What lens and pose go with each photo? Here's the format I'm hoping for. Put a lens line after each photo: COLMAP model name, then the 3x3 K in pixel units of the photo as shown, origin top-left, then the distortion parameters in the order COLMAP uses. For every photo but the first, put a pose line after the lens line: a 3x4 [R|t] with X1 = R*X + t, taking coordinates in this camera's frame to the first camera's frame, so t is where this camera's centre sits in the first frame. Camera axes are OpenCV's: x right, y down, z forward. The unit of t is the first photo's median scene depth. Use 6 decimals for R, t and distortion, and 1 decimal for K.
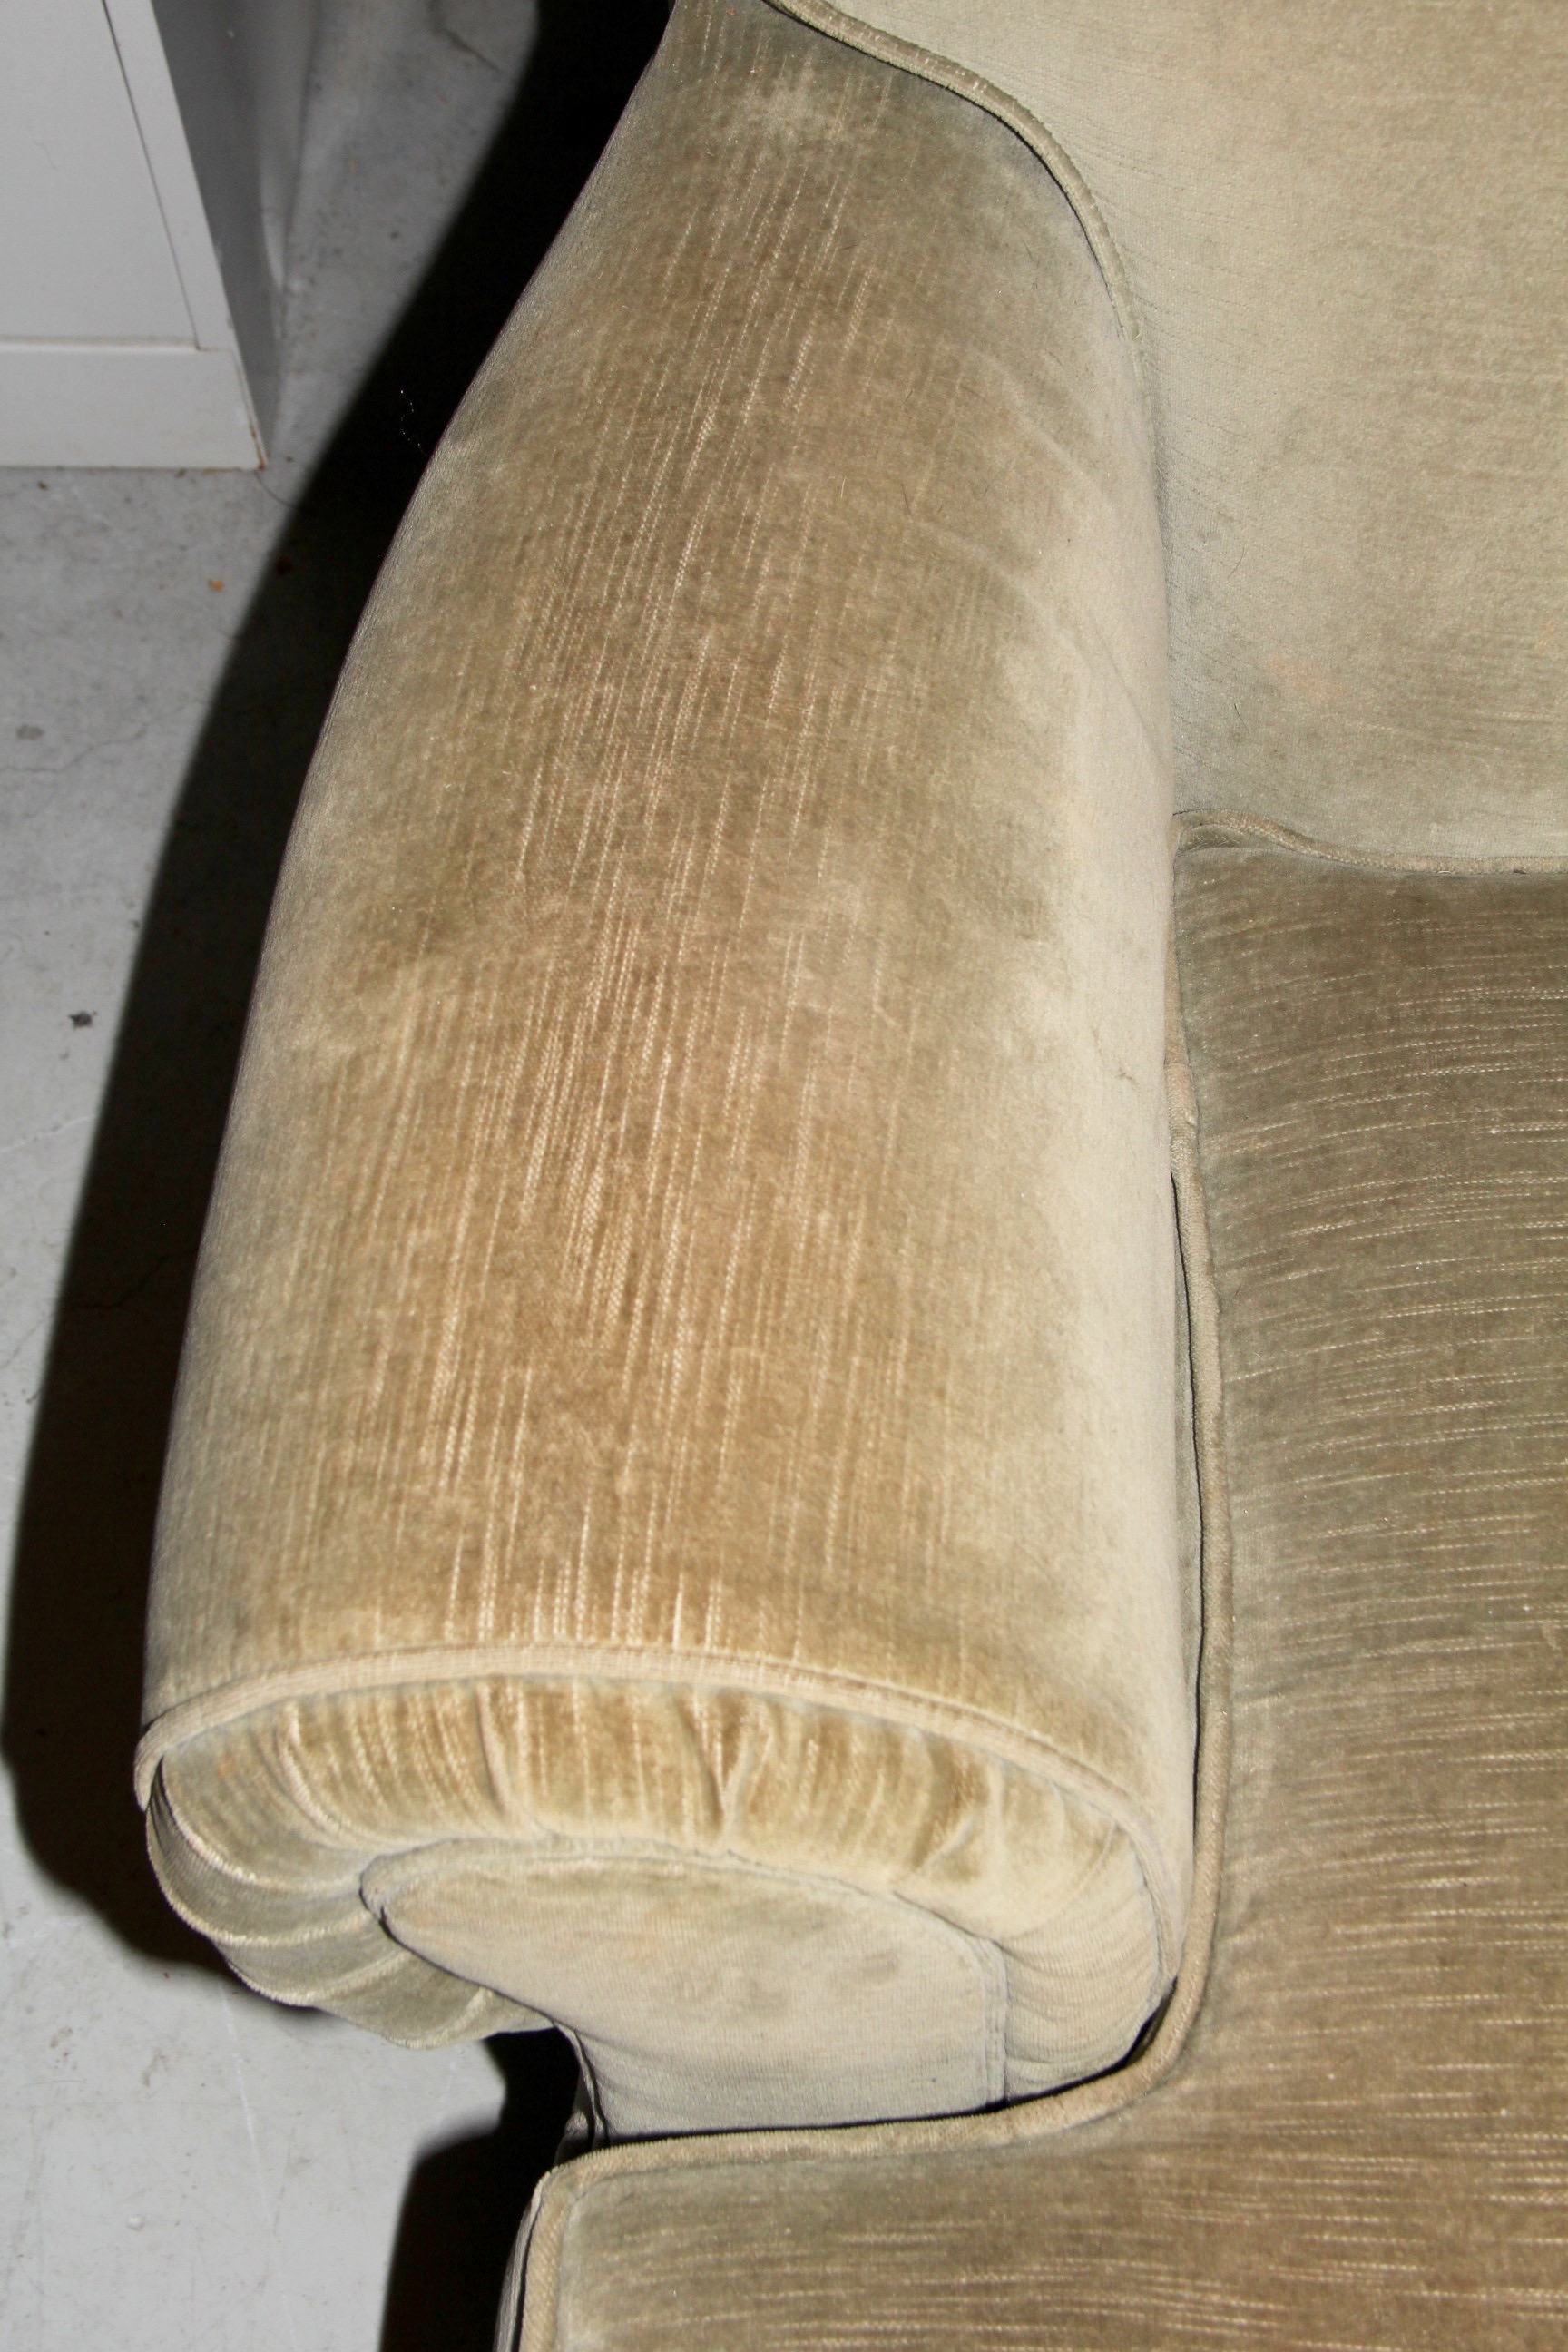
lens RADIAL K [[3438.2, 0, 805.2], [0, 3438.2, 1228.2], [0, 0, 1]] dist [0.106856, 0.000000]
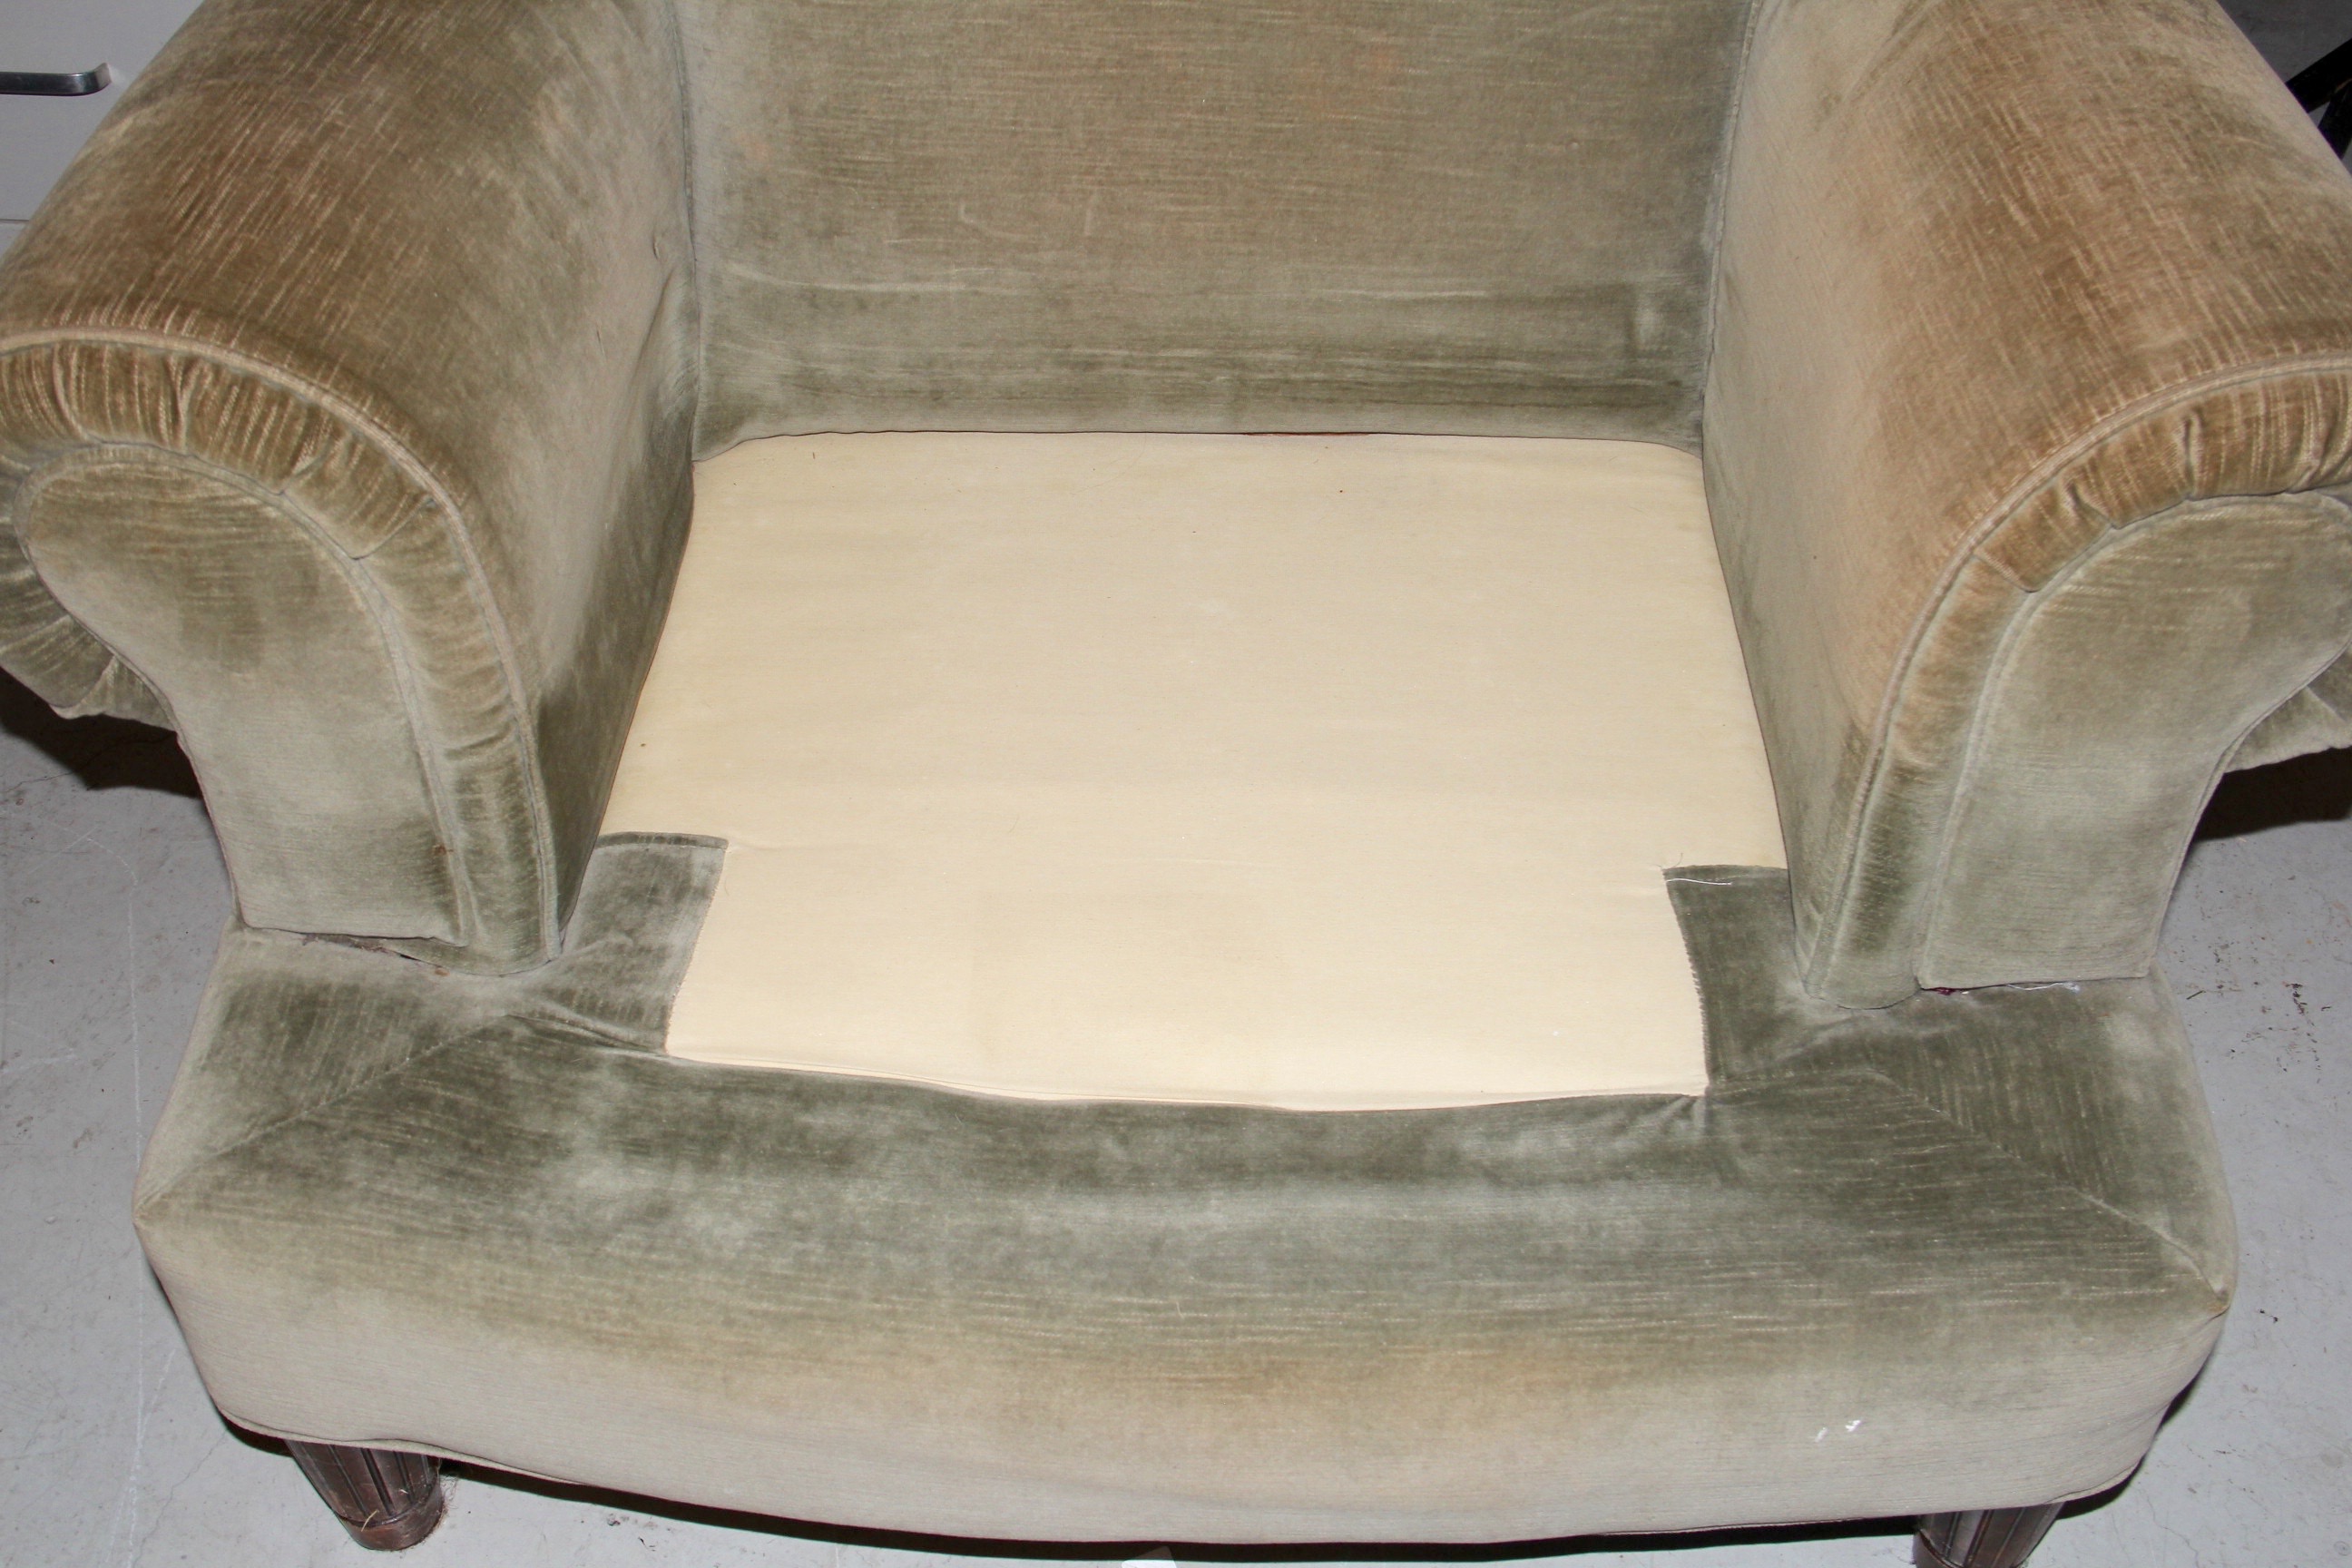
lens RADIAL K [[2804.8, 0, 1153.0], [0, 2804.8, 788.2], [0, 0, 1]] dist [0.043852, 0.000000]
pose [[0.999518, 0.029927, -0.008230, 0.434874], [-0.031037, 0.961518, -0.272982, 0.638561], [-0.000256, 0.273106, 0.961984, -0.341590]]
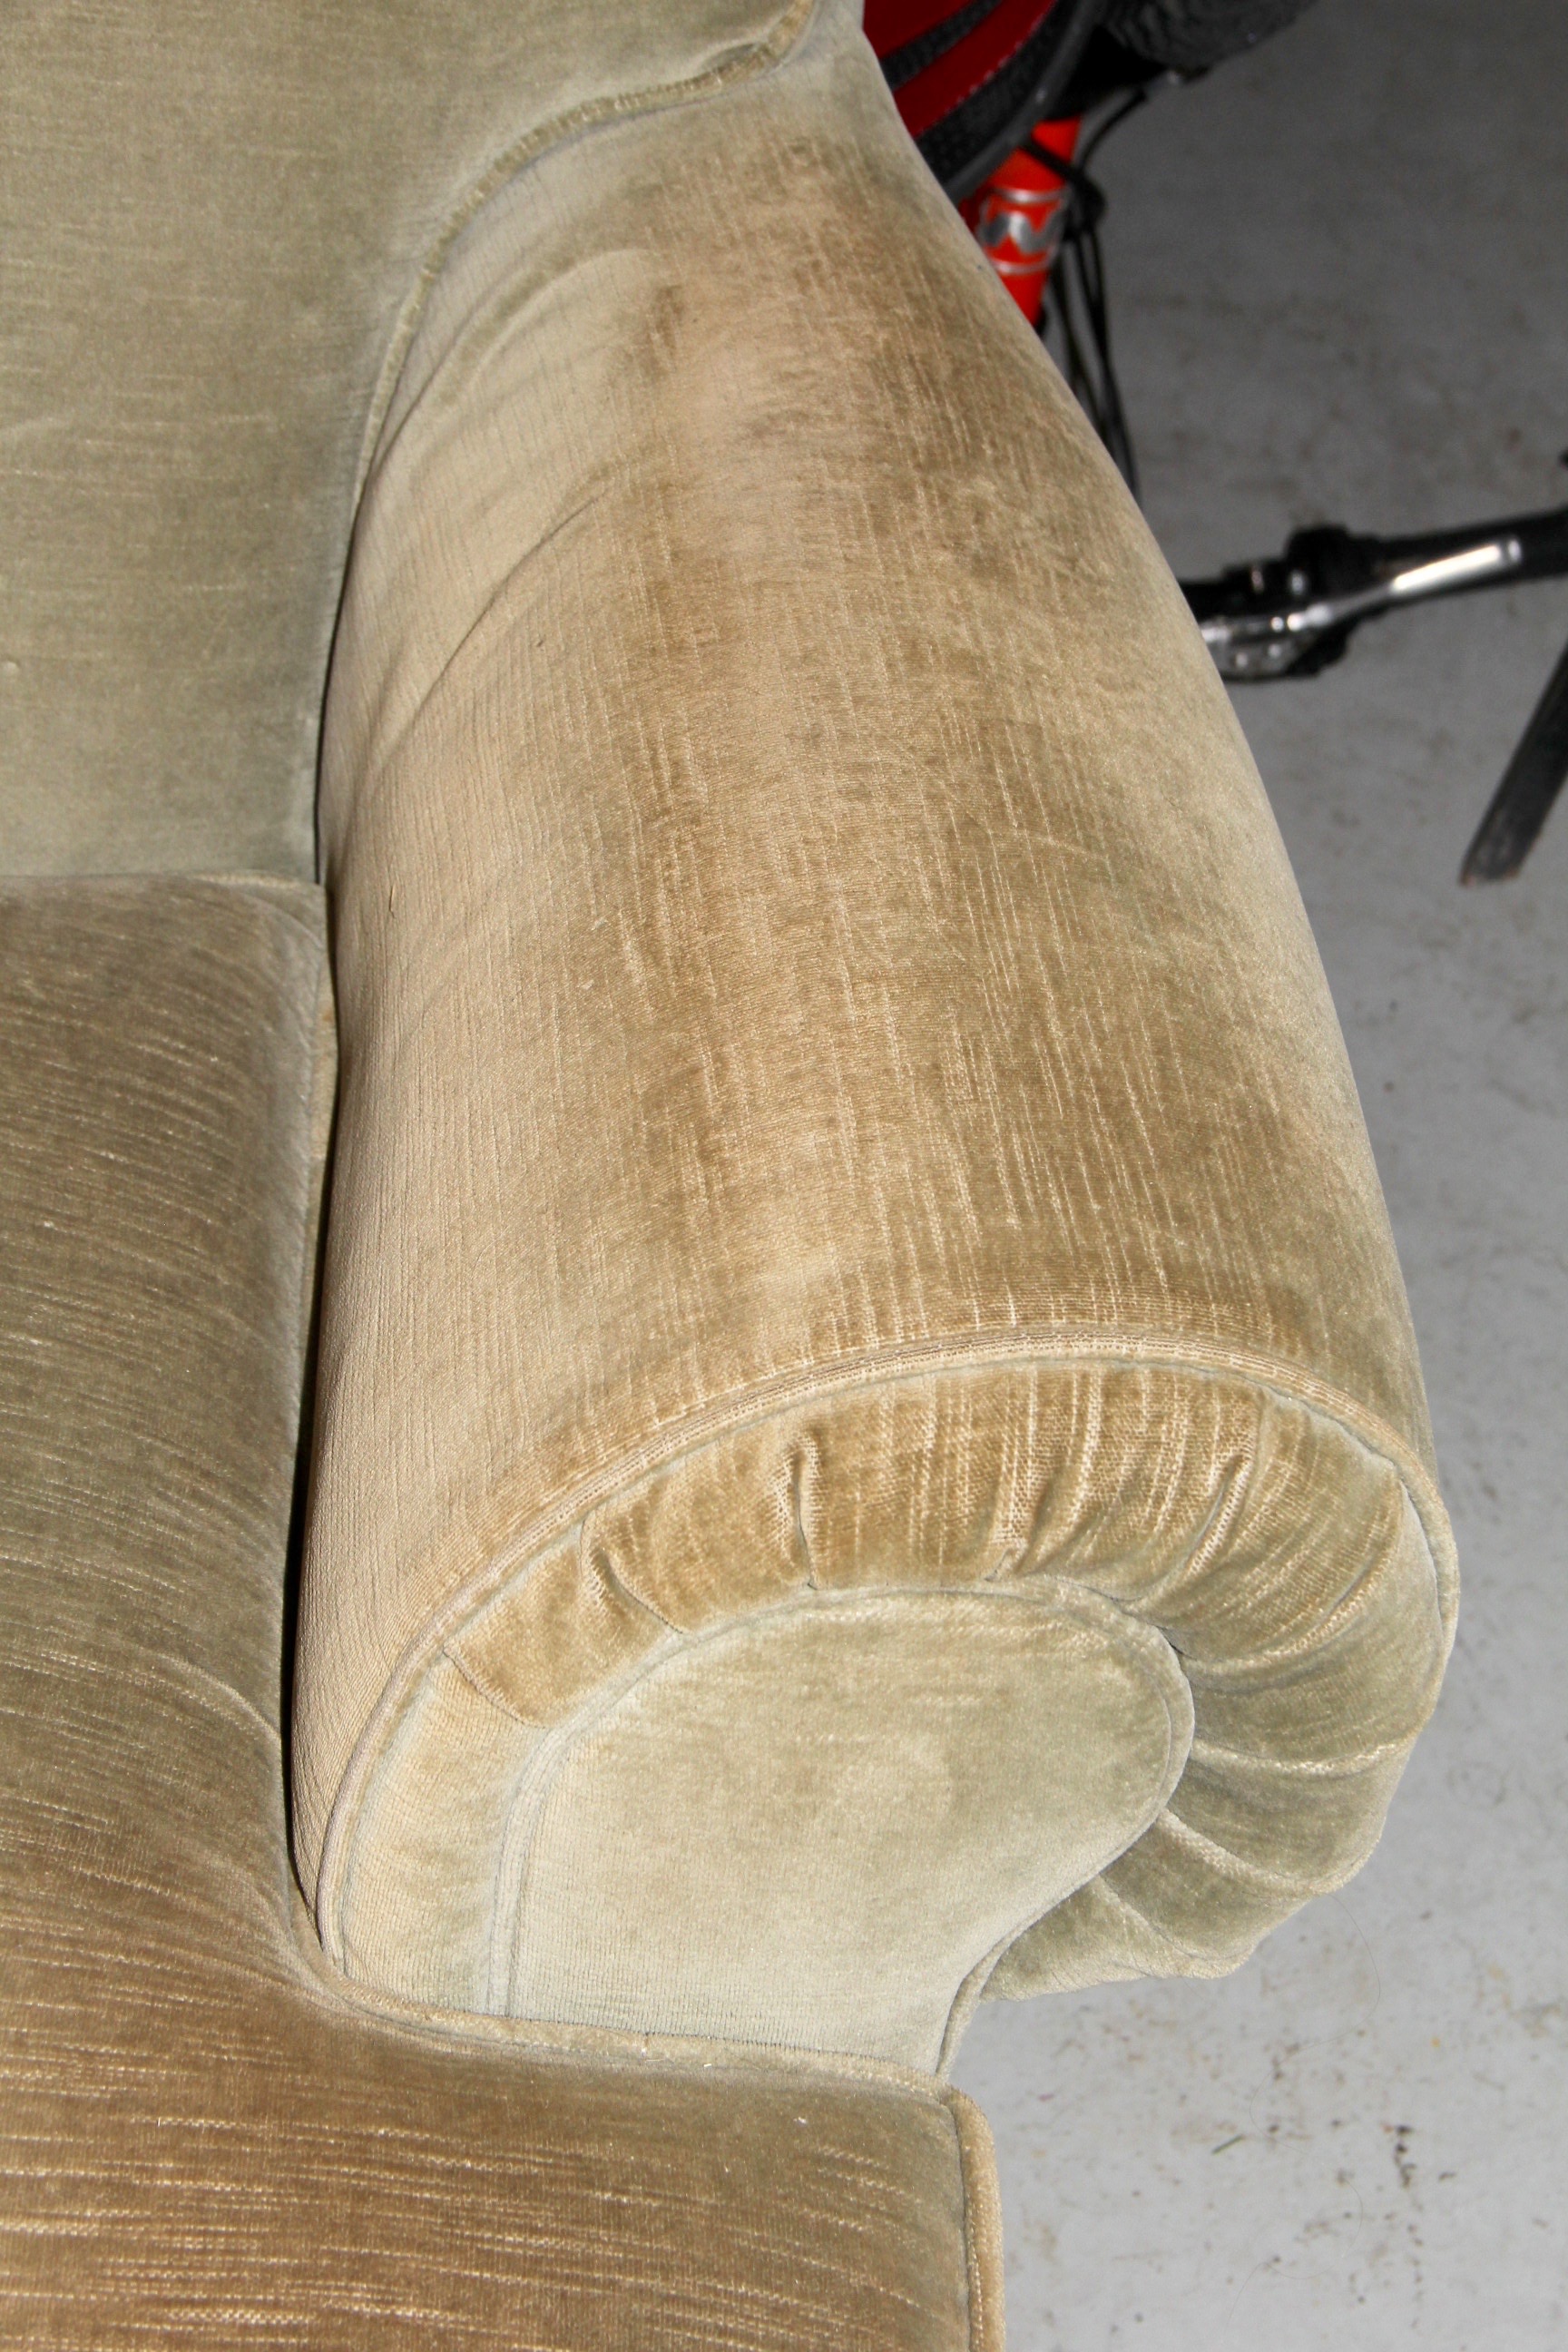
lens RADIAL K [[4538.6, 0, 890.2], [0, 4538.6, 1179.5], [0, 0, 1]] dist [0.290820, 0.000000]
pose [[0.989803, 0.066883, 0.125763, 0.761429], [-0.029822, 0.960645, -0.276174, 0.359508], [-0.139285, 0.269608, 0.952844, -0.222535]]
